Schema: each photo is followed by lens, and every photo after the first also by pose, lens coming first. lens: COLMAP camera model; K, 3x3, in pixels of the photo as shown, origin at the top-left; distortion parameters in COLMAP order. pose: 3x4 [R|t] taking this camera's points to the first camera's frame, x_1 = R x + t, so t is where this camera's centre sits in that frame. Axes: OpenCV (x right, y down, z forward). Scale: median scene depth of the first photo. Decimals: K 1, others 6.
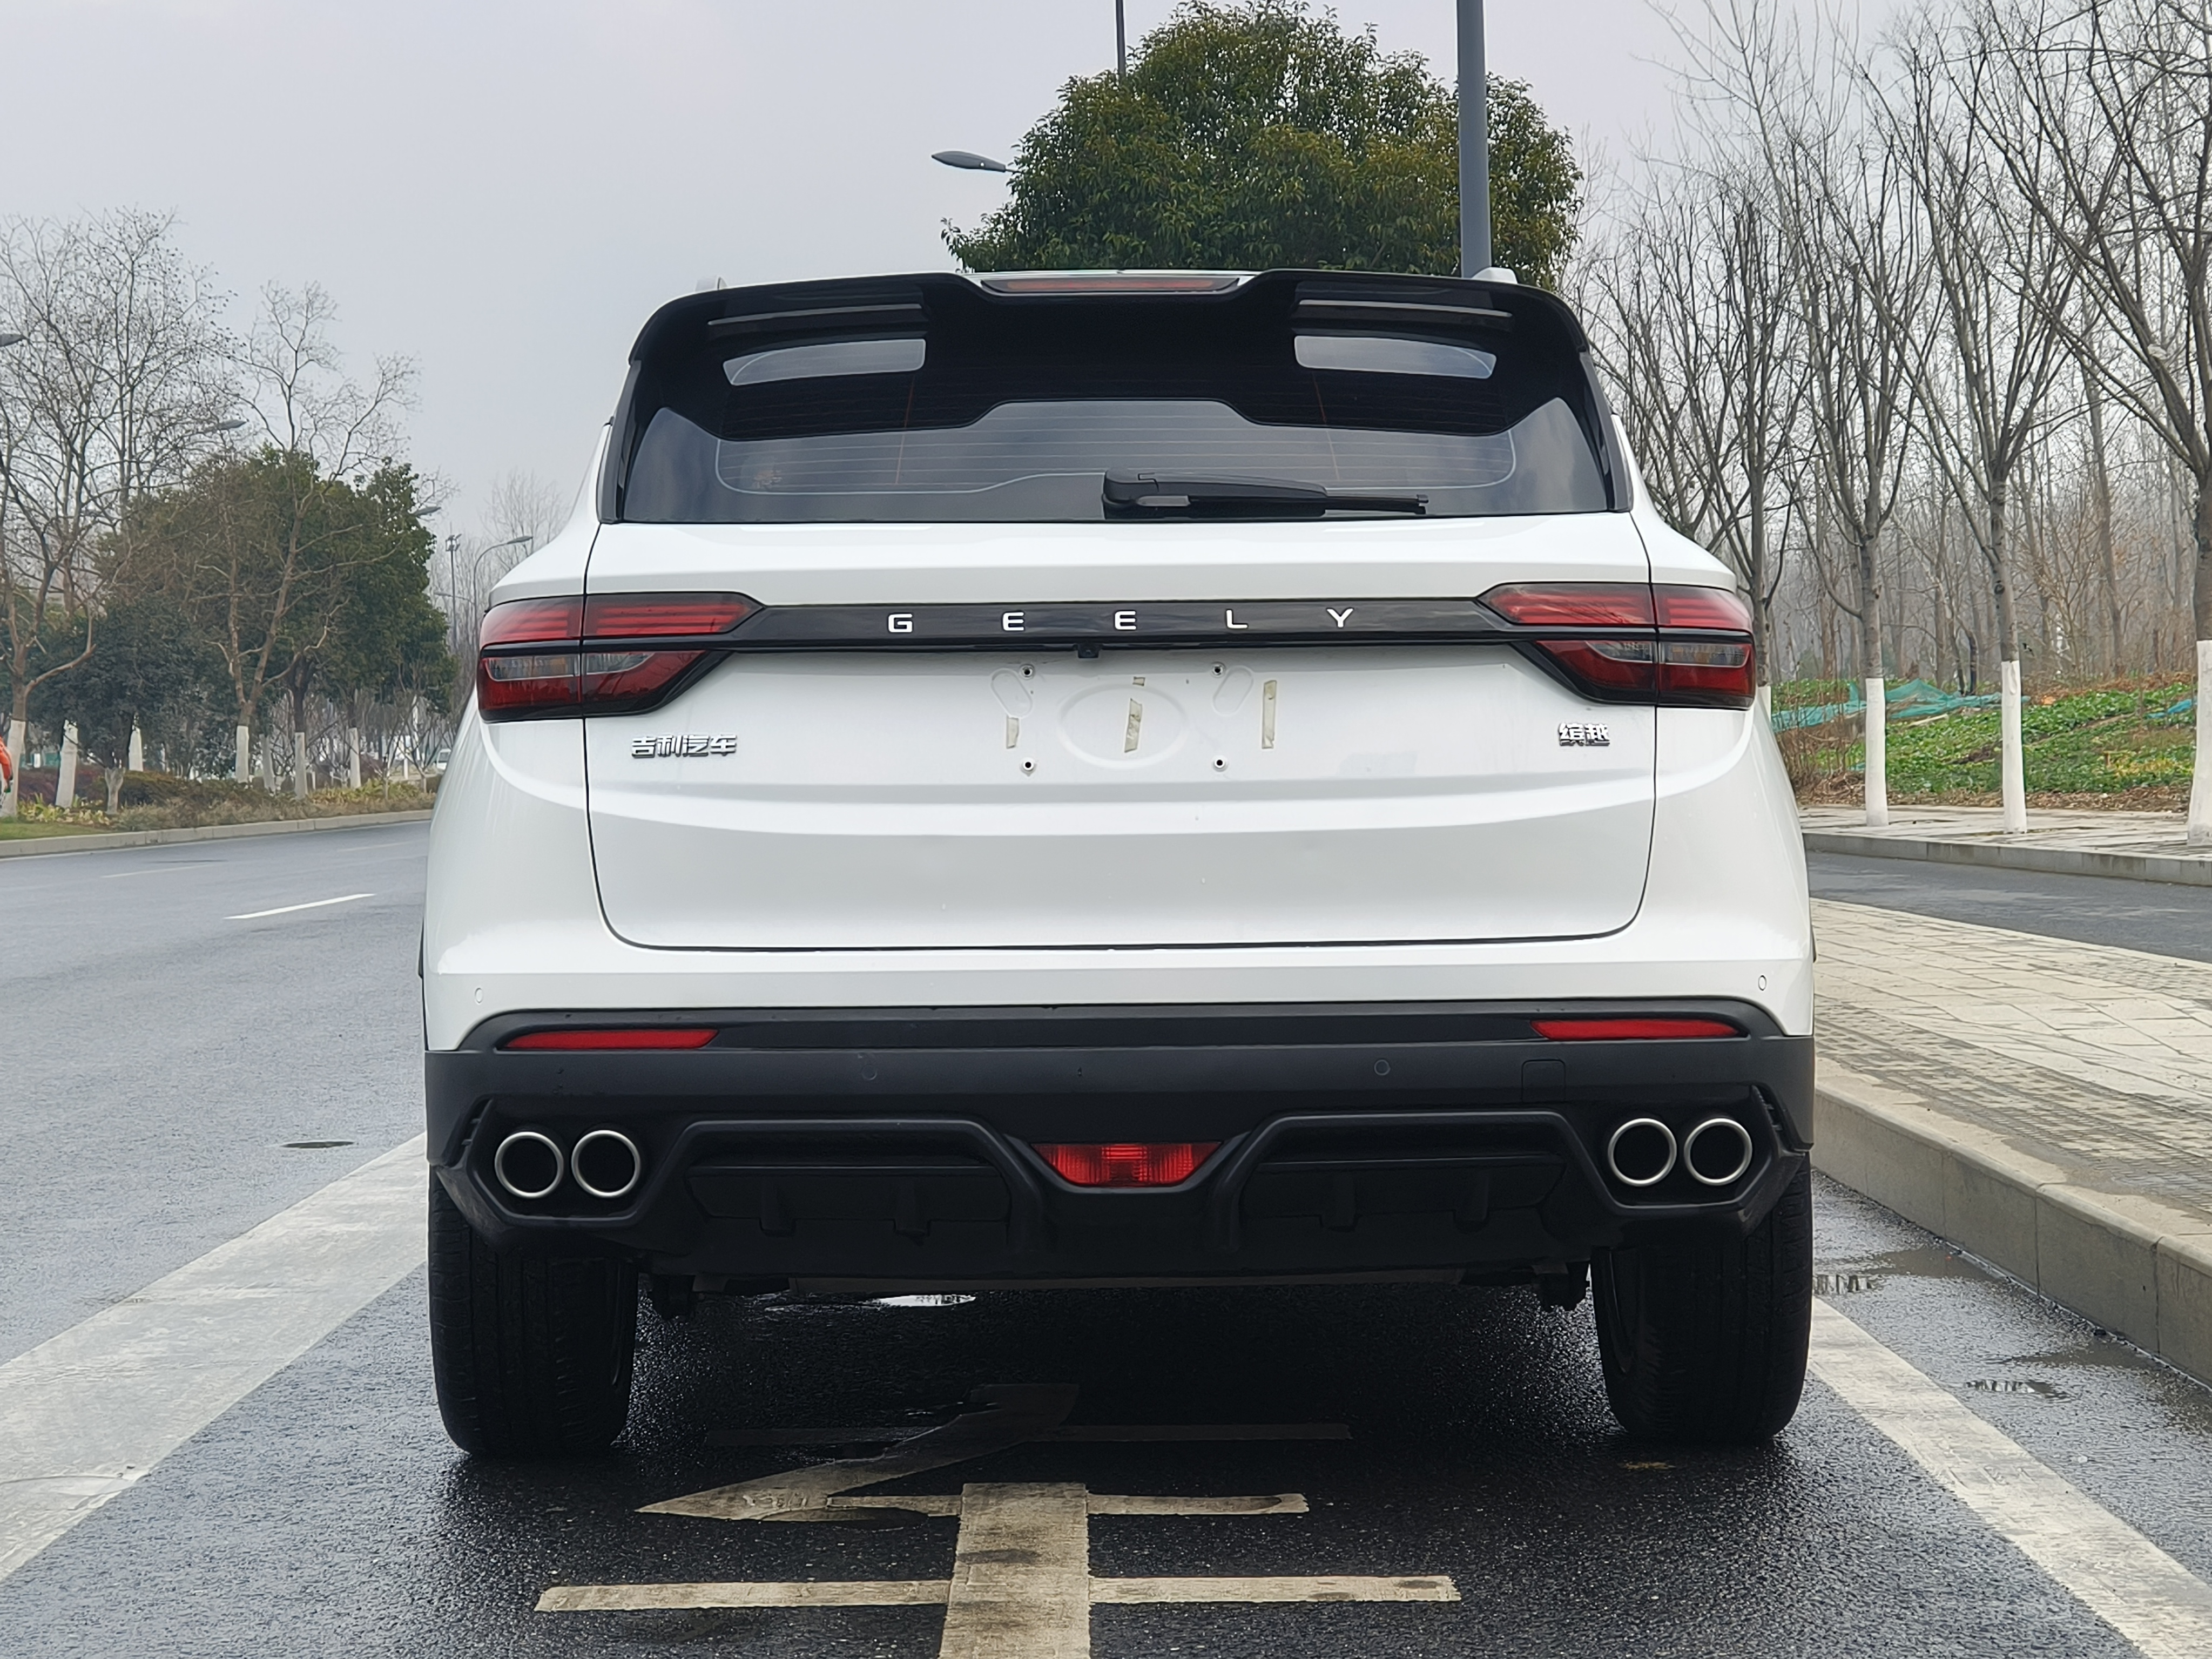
lens RADIAL K [[4957.2, 0, 1133.8], [0, 4957.2, 832.3], [0, 0, 1]] dist [-0.050285, 2.430462]
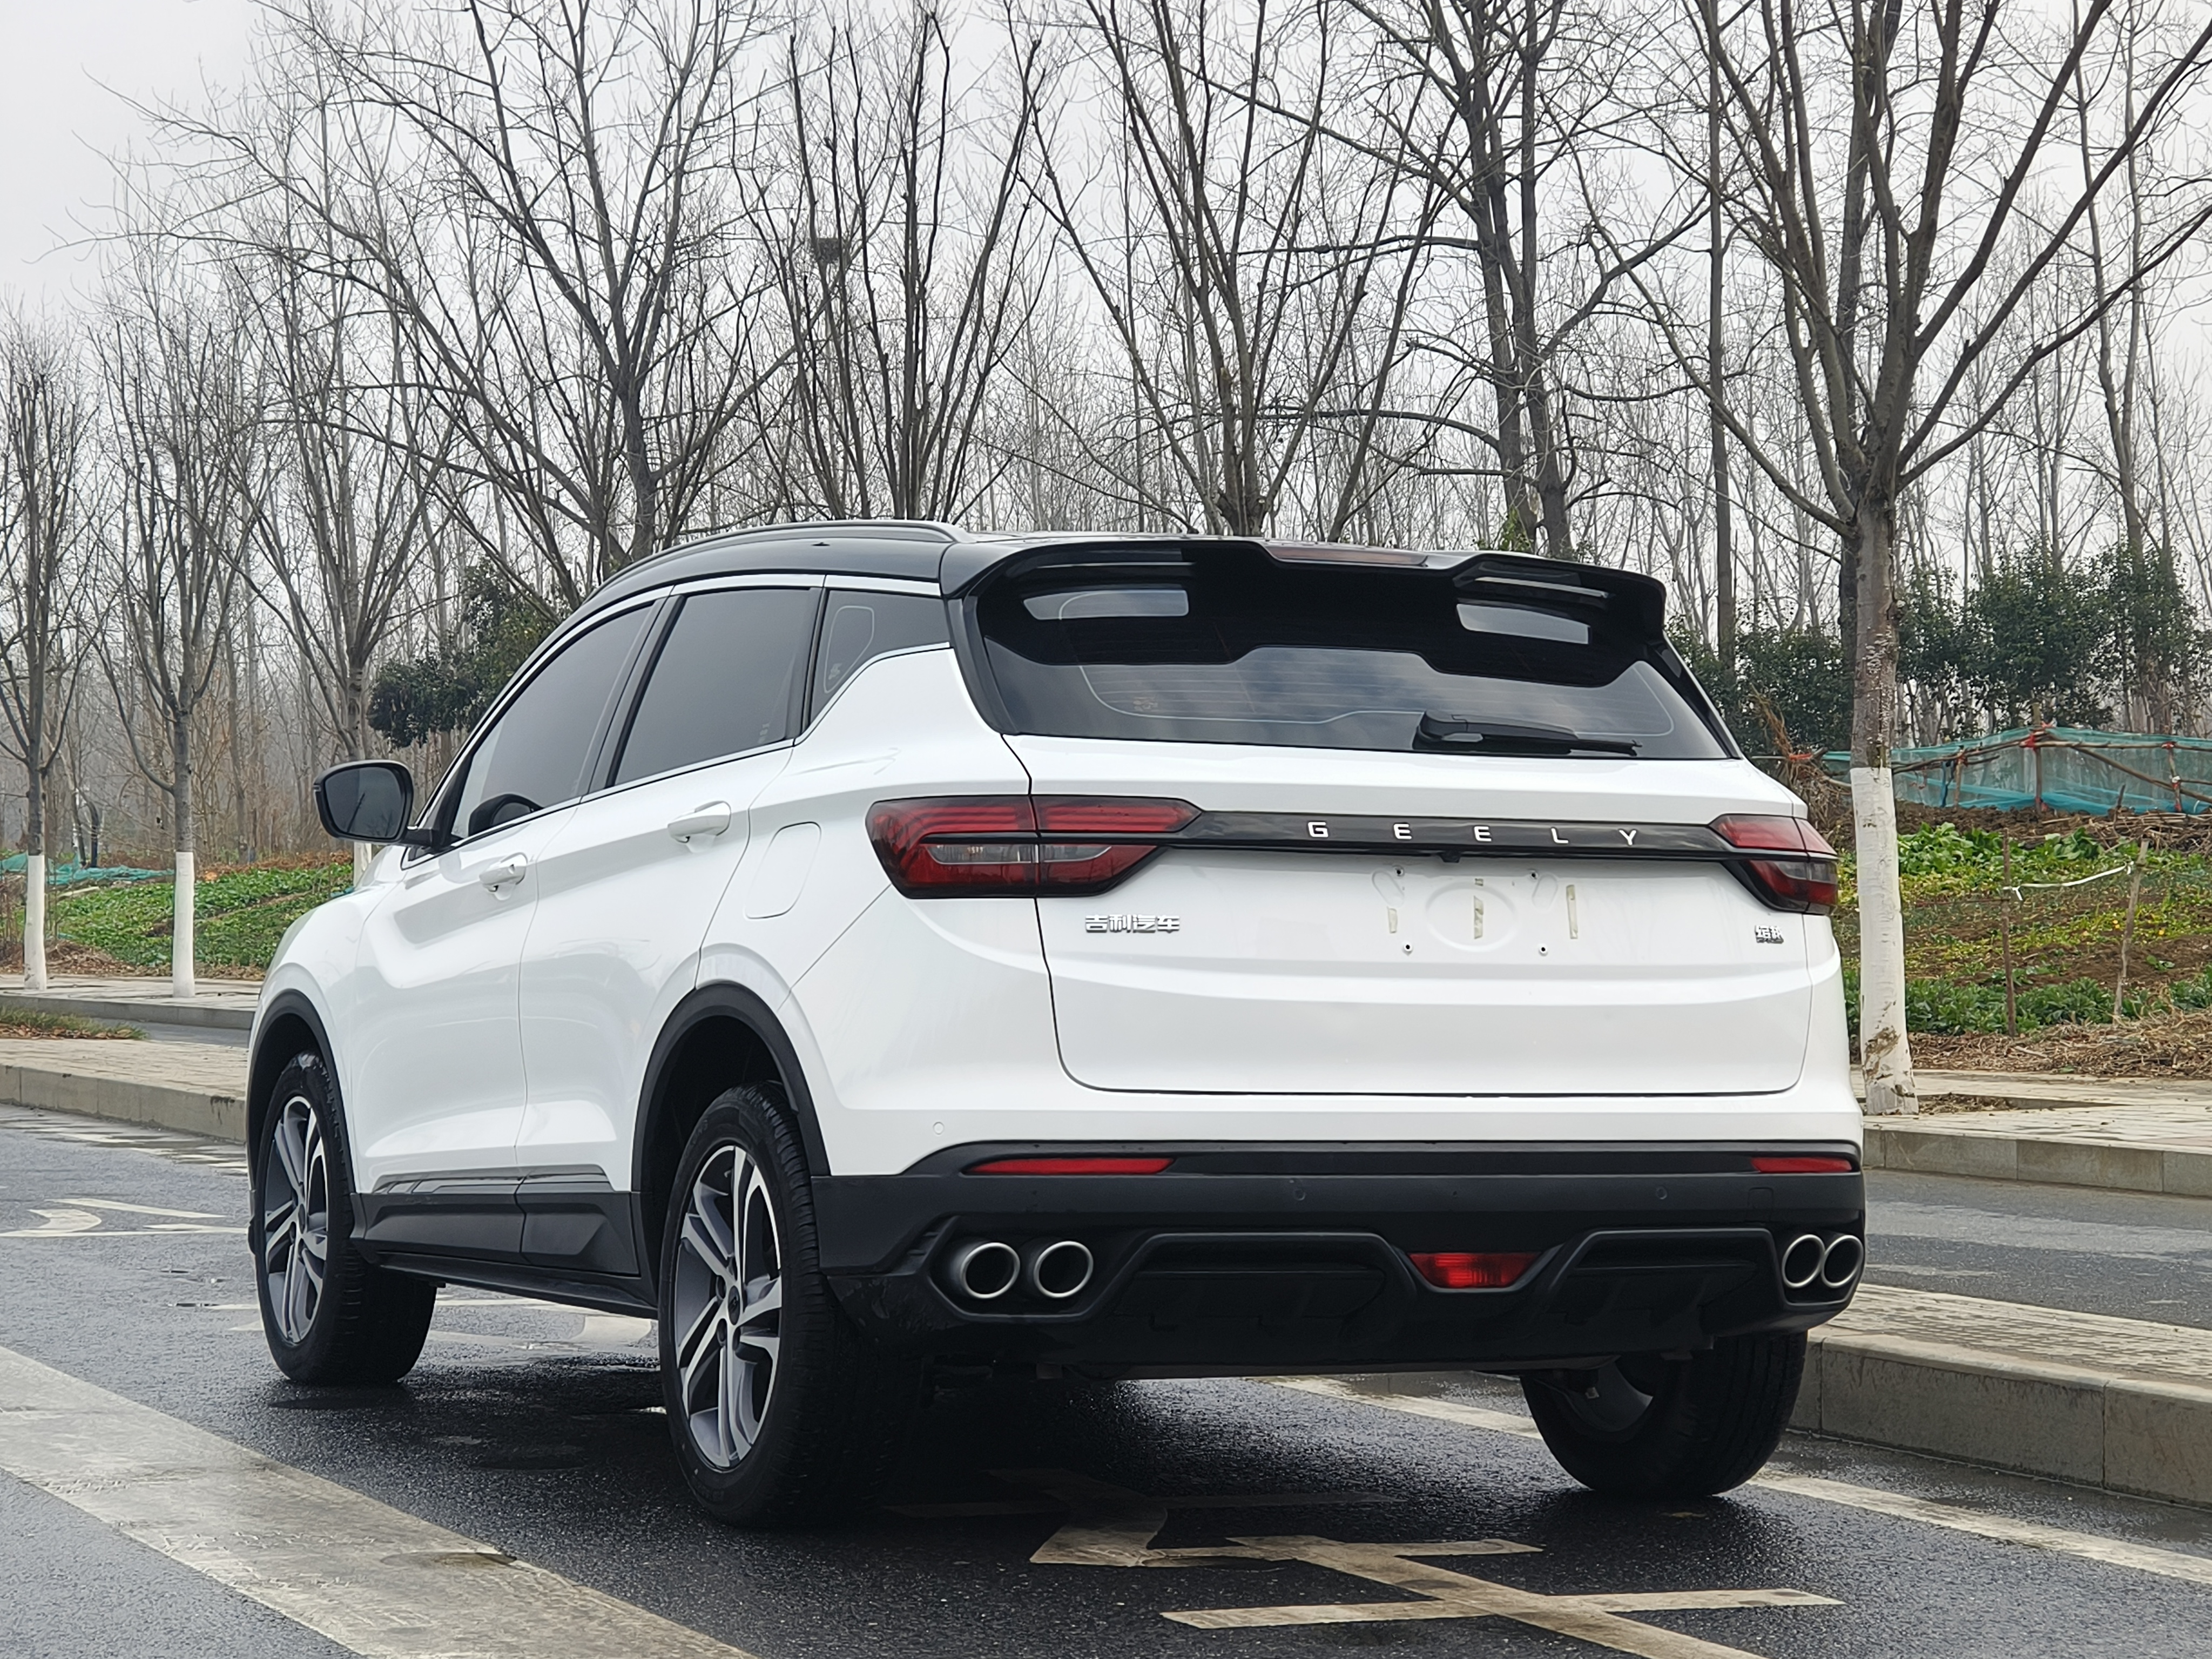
lens RADIAL K [[4957.2, 0, 1133.8], [0, 4957.2, 832.3], [0, 0, 1]] dist [-0.050285, 2.430462]
pose [[0.919624, 0.035131, 0.391226, -0.556983], [-0.021370, 0.998992, -0.039472, 0.007964], [-0.392218, 0.027939, 0.919448, -0.112040]]
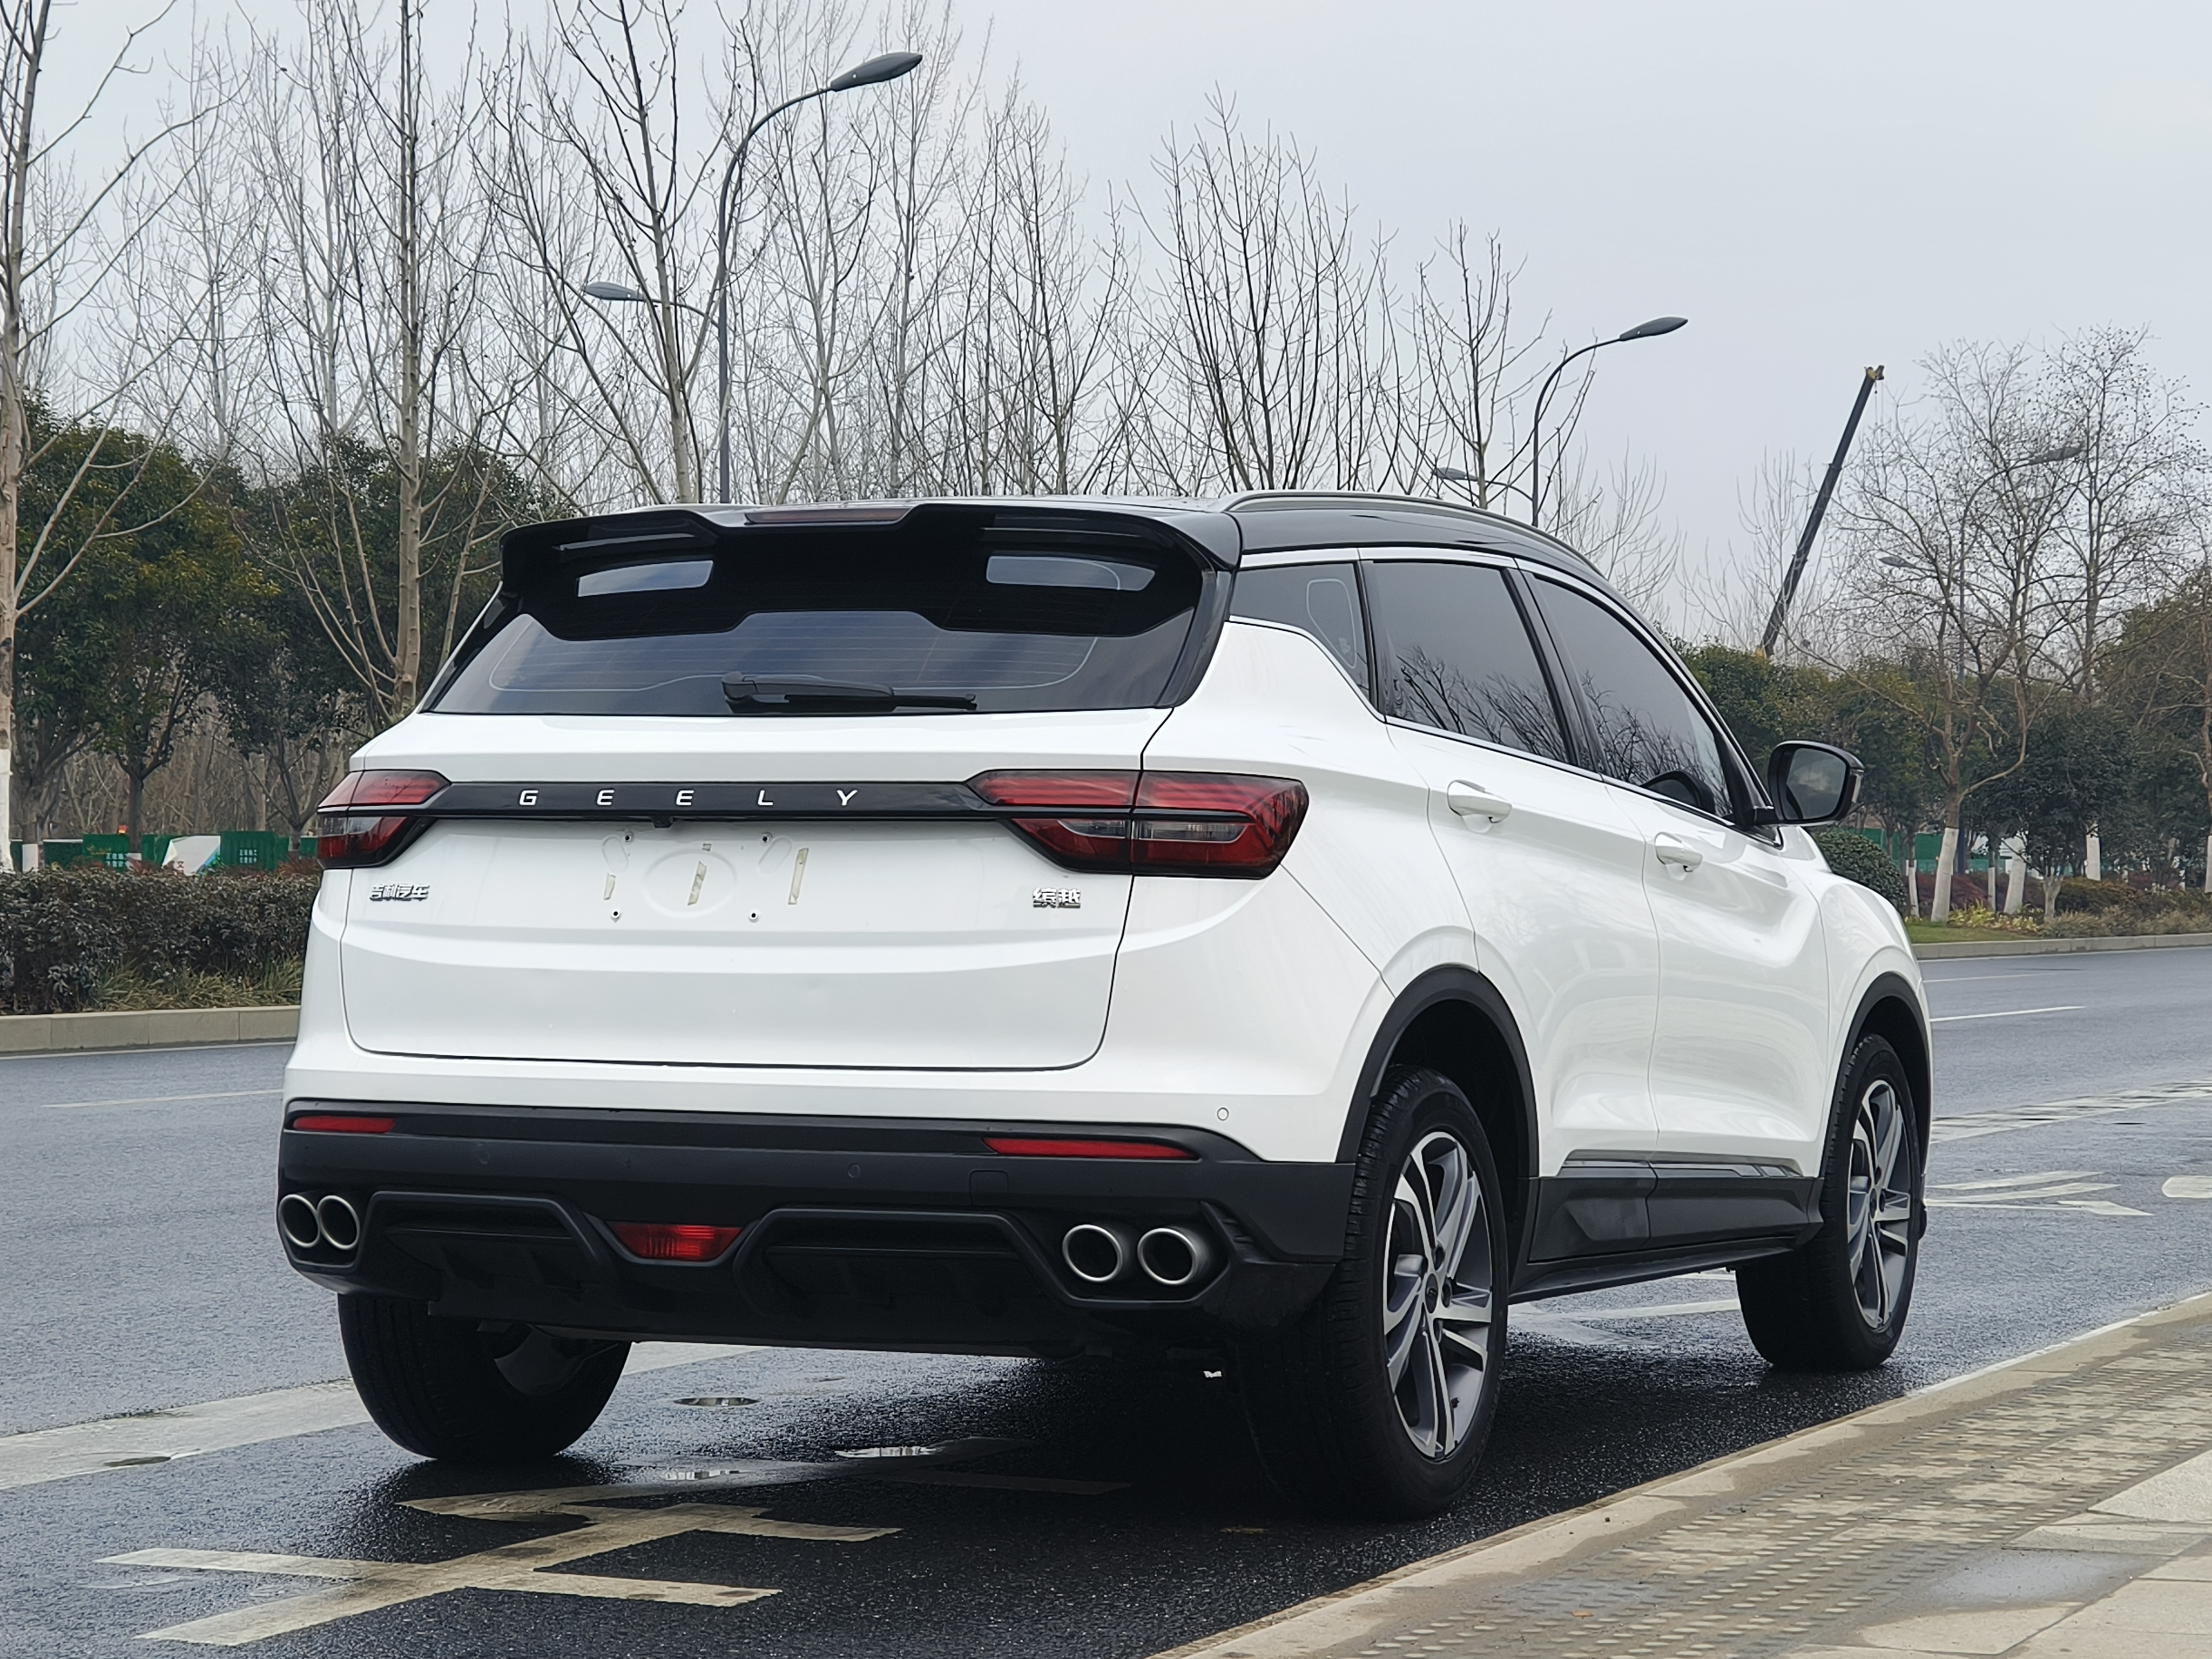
lens RADIAL K [[4957.2, 0, 1133.8], [0, 4957.2, 832.3], [0, 0, 1]] dist [-0.050285, 2.430462]
pose [[0.911410, 0.015485, -0.411208, 0.588850], [-0.024122, 0.999584, -0.015823, -0.017009], [0.410792, 0.024341, 0.911404, -0.070730]]
